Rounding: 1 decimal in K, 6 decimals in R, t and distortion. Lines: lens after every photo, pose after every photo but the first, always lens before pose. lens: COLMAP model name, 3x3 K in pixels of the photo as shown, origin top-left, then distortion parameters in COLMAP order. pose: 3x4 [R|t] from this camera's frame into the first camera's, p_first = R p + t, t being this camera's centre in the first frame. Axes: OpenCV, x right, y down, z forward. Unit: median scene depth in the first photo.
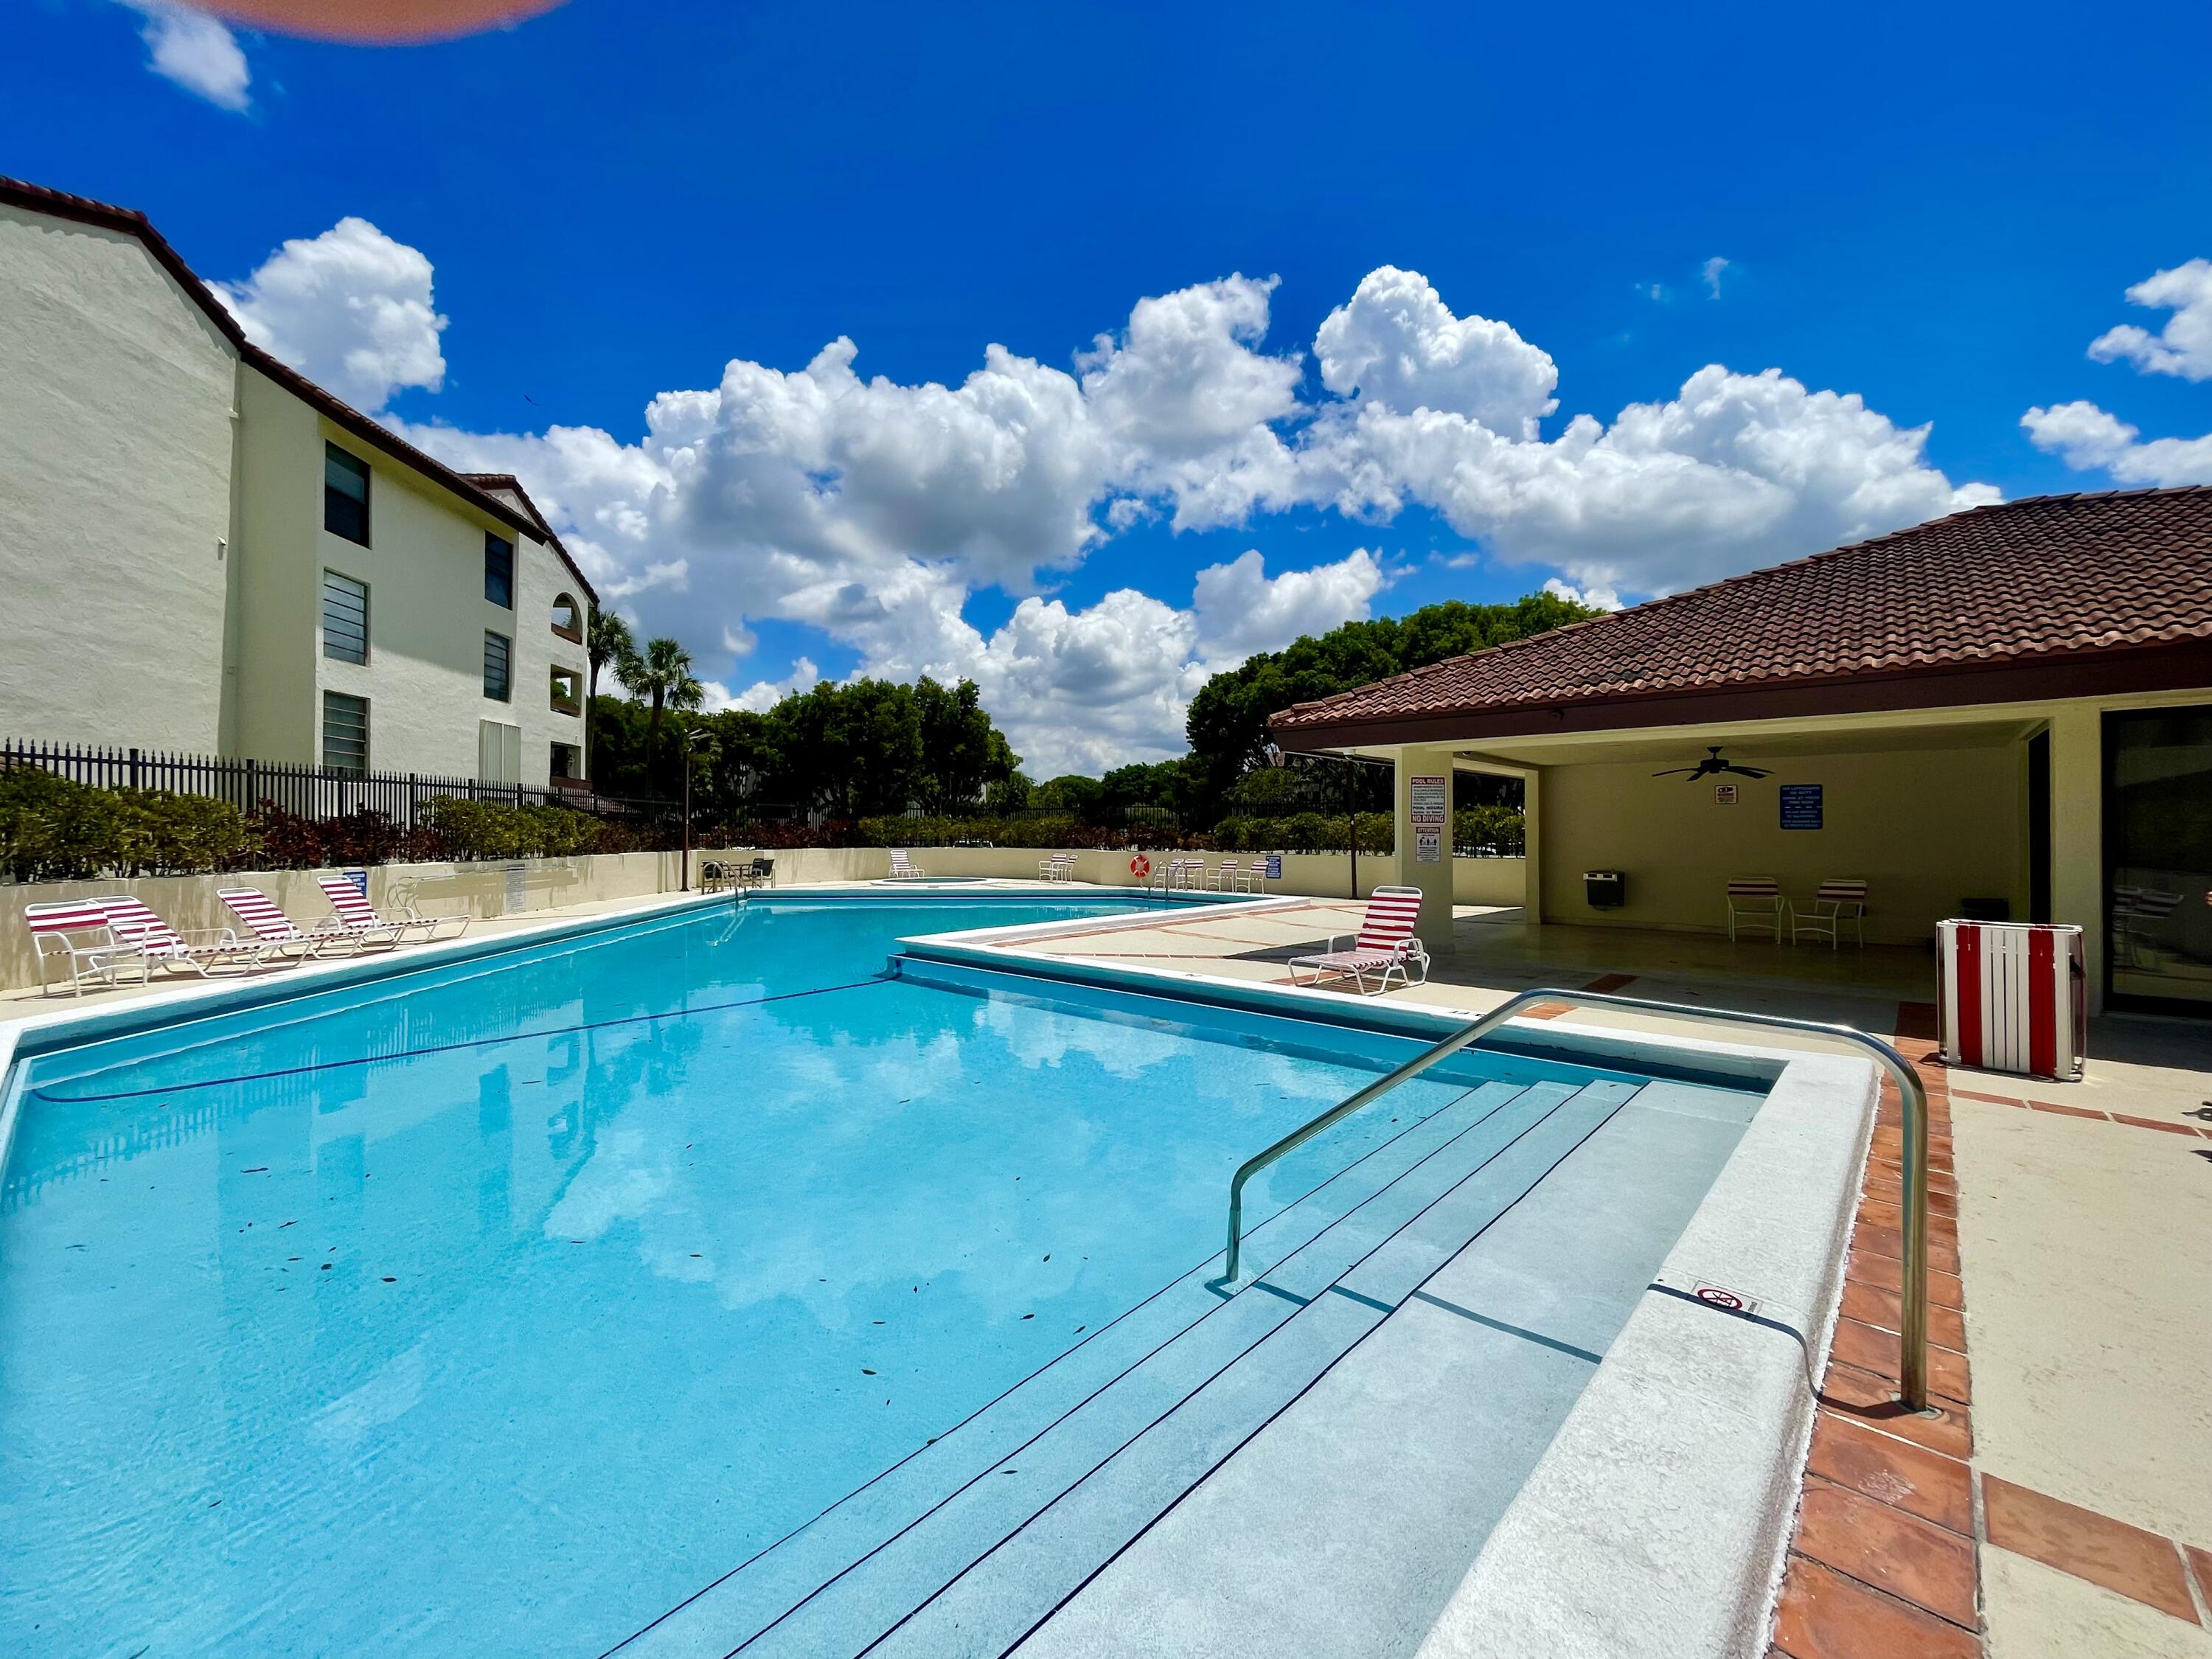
lens RADIAL K [[897.9, 0, 1099.5], [0, 897.9, 825.5], [0, 0, 1]] dist [-0.000802, -0.000175]
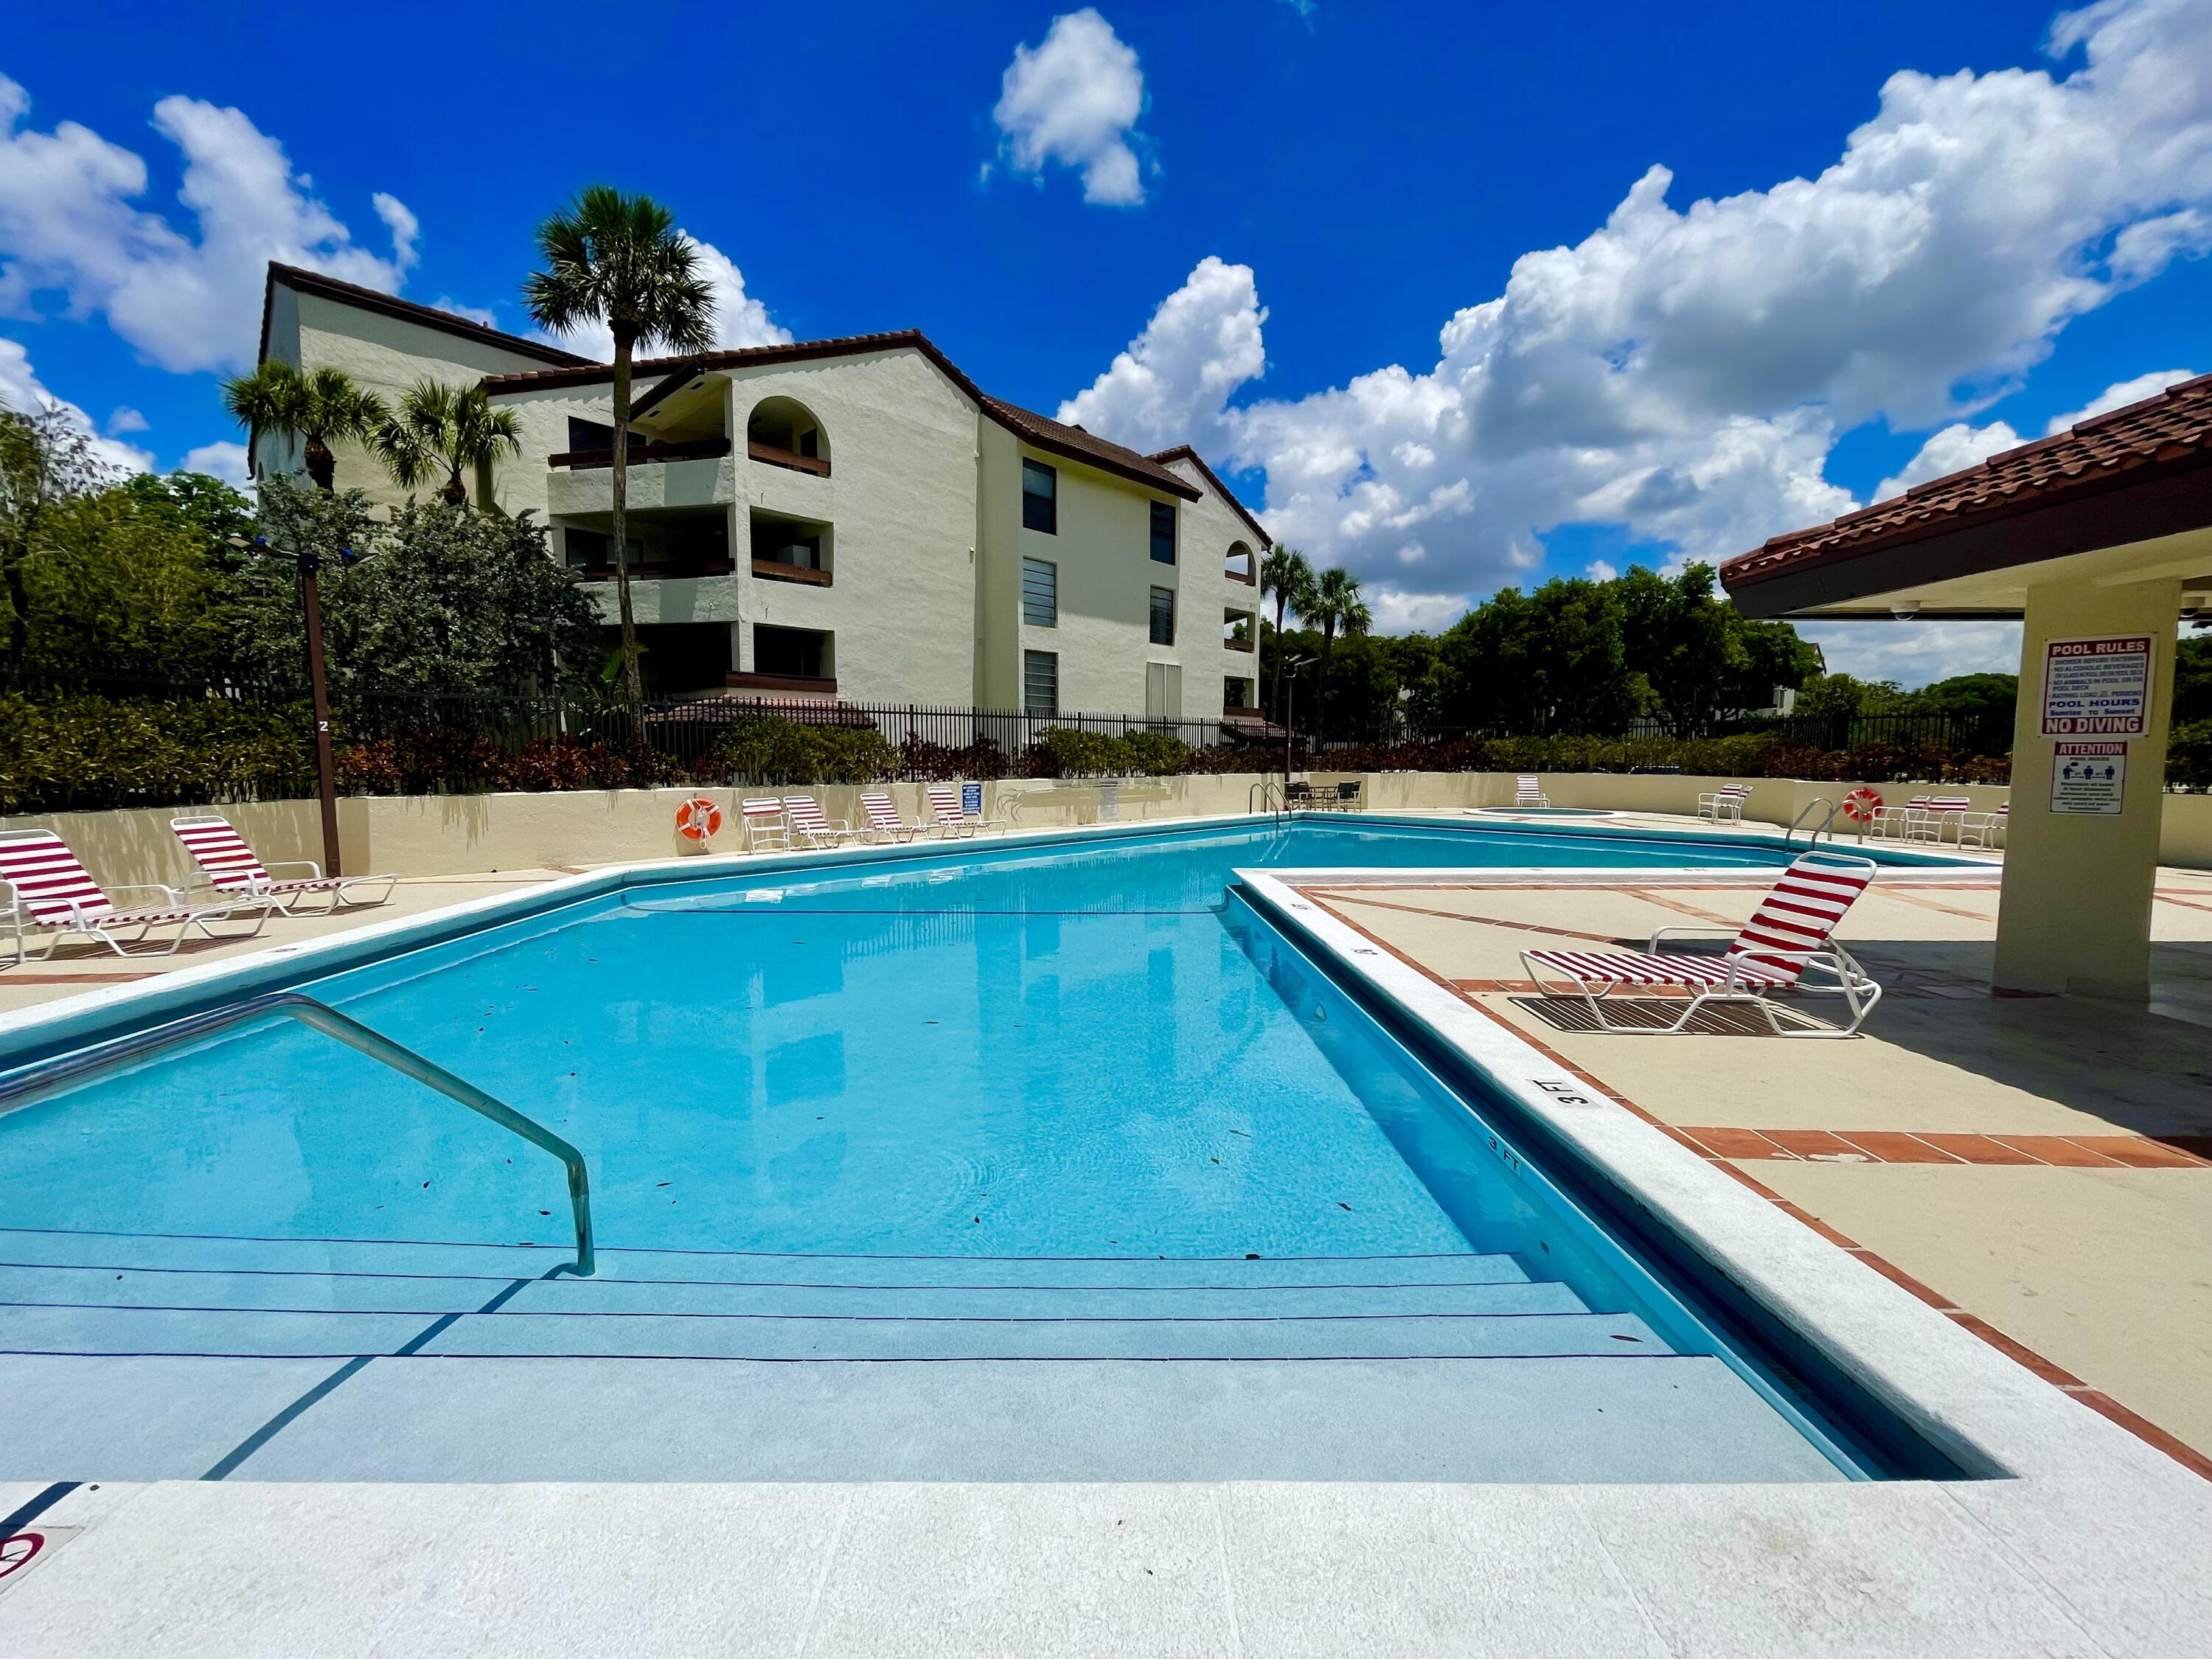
lens RADIAL K [[897.9, 0, 1099.5], [0, 897.9, 825.5], [0, 0, 1]] dist [-0.000802, -0.000175]
pose [[0.680491, 0.056114, -0.730604, 0.120733], [0.006678, 0.996547, 0.082760, 0.000857], [0.732726, -0.061196, 0.677767, 0.089095]]
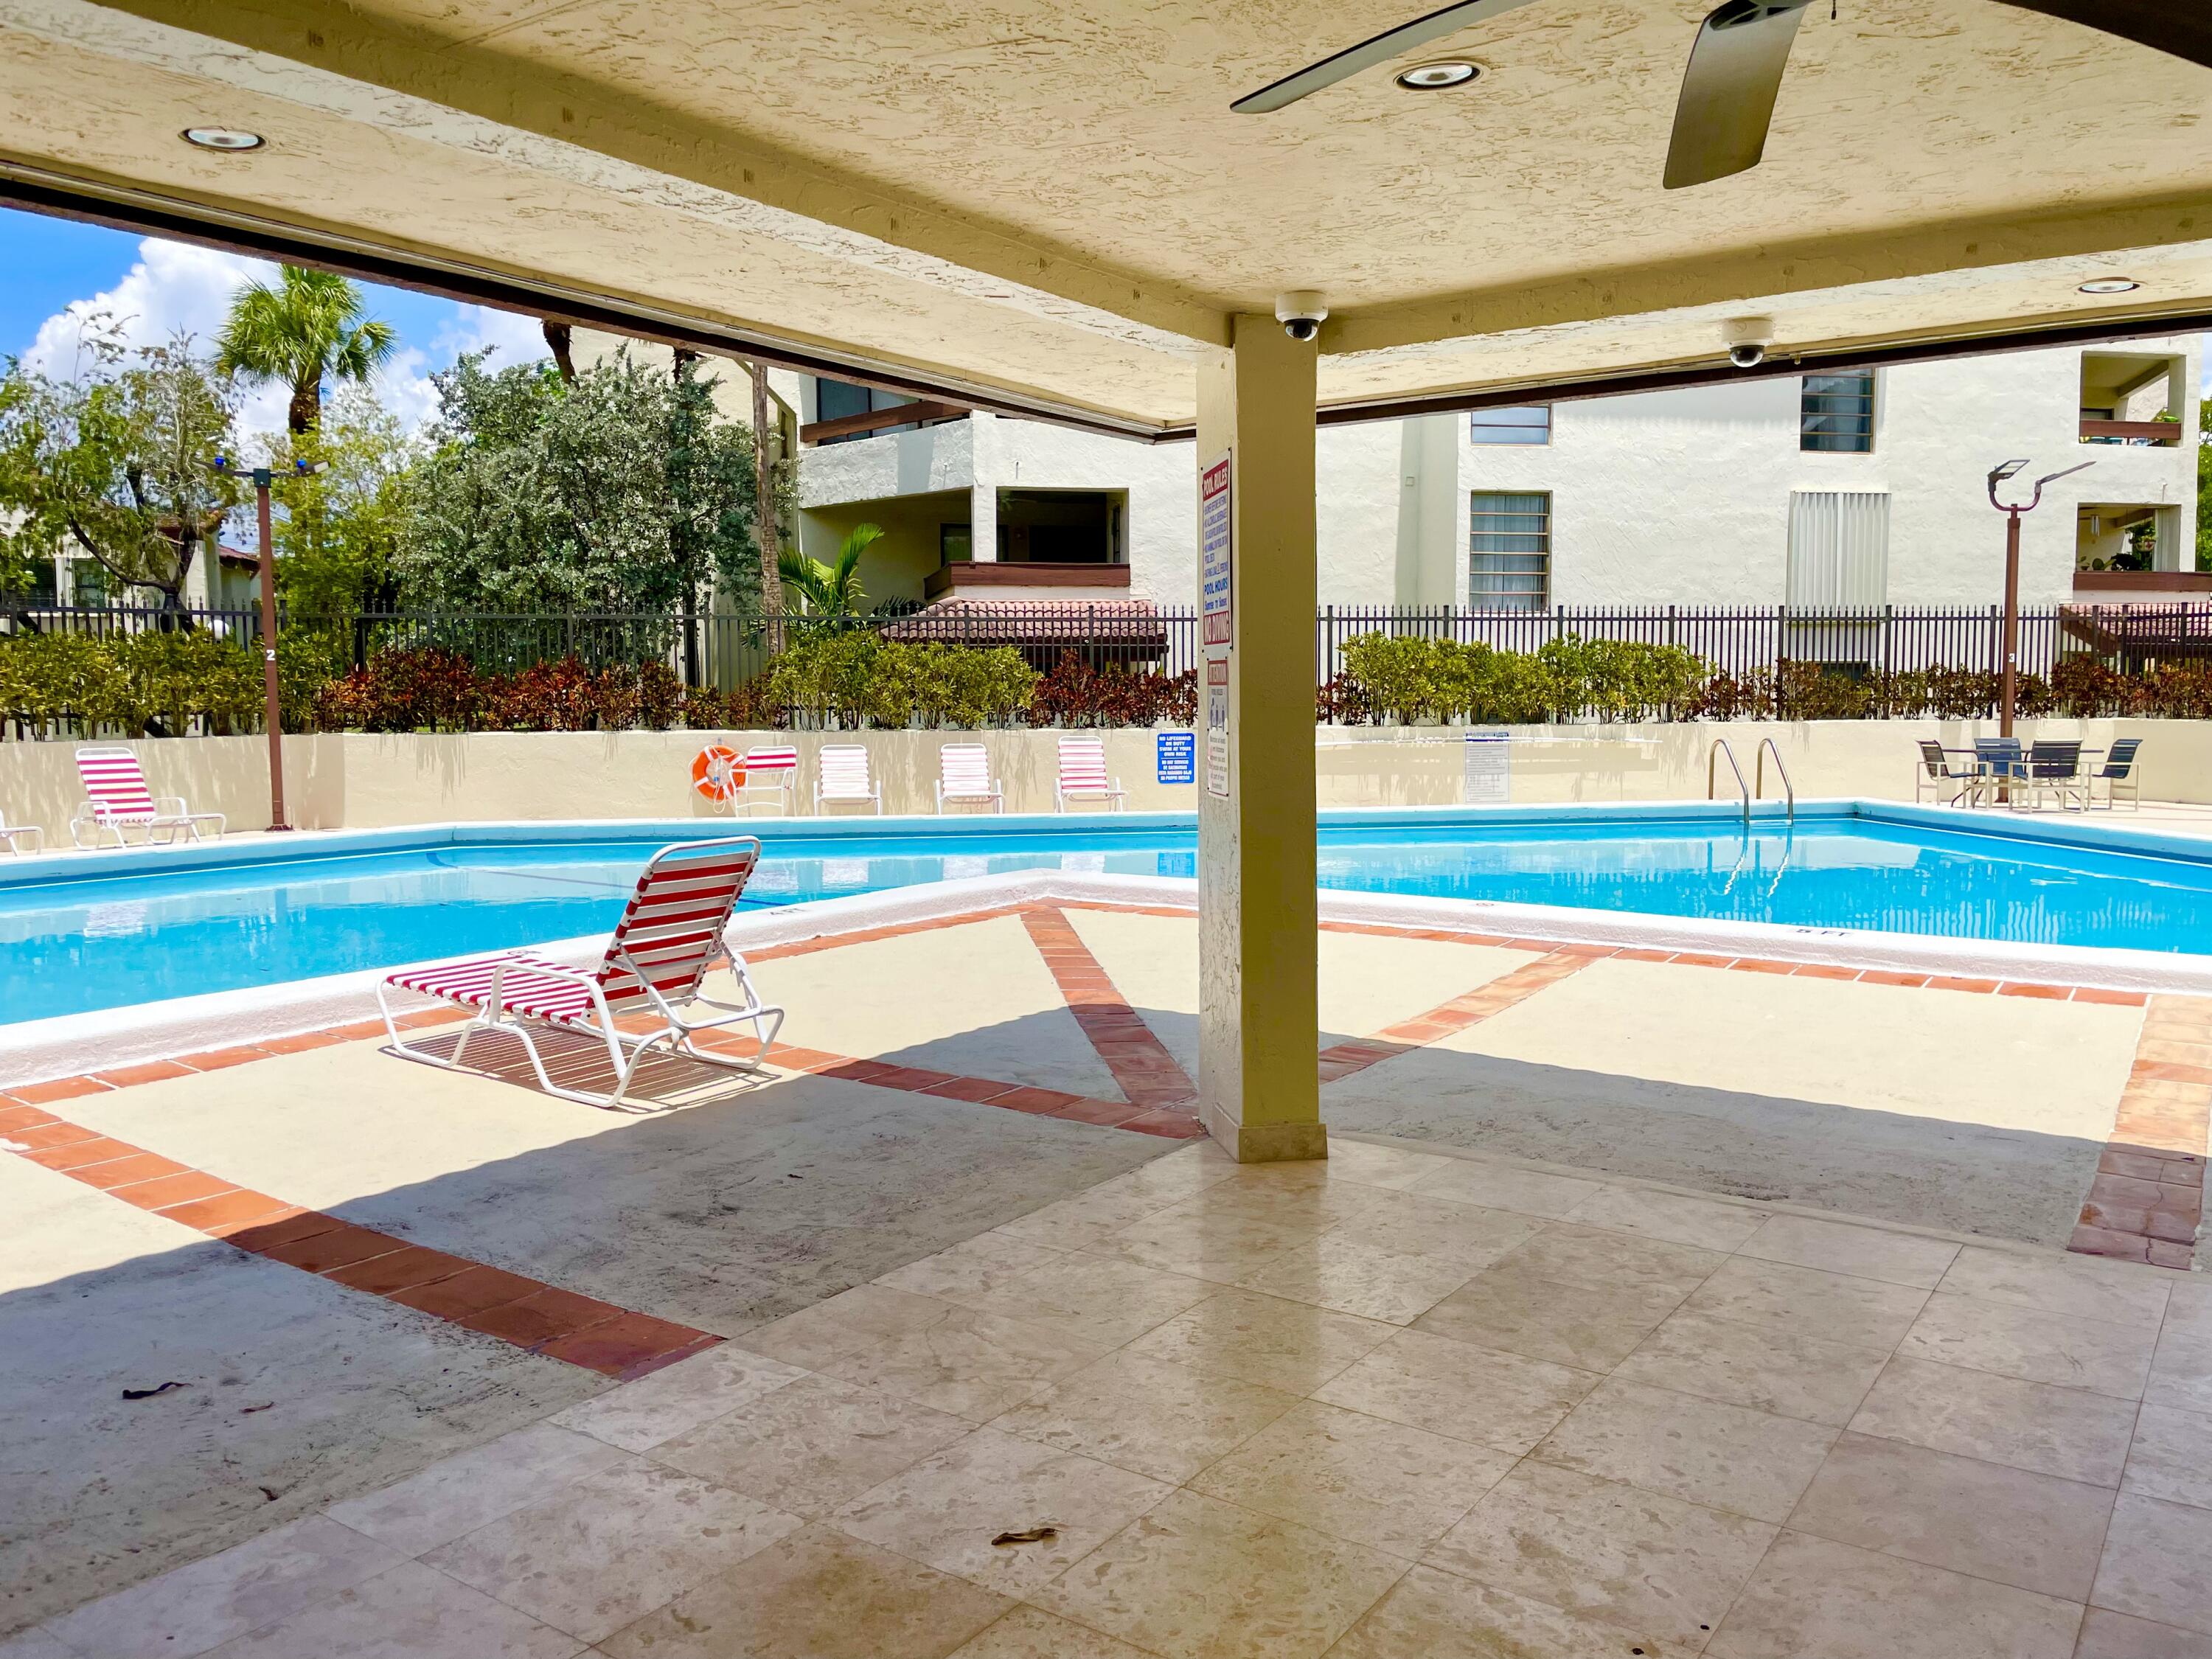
lens RADIAL K [[1680.9, 0, 1106.0], [0, 1680.9, 829.5], [0, 0, 1]] dist [0.023734, -0.003850]
pose [[0.115382, 0.083279, -0.989824, 0.285293], [0.012293, 0.996283, 0.085255, 0.002866], [0.993245, -0.022005, 0.113929, 0.309877]]
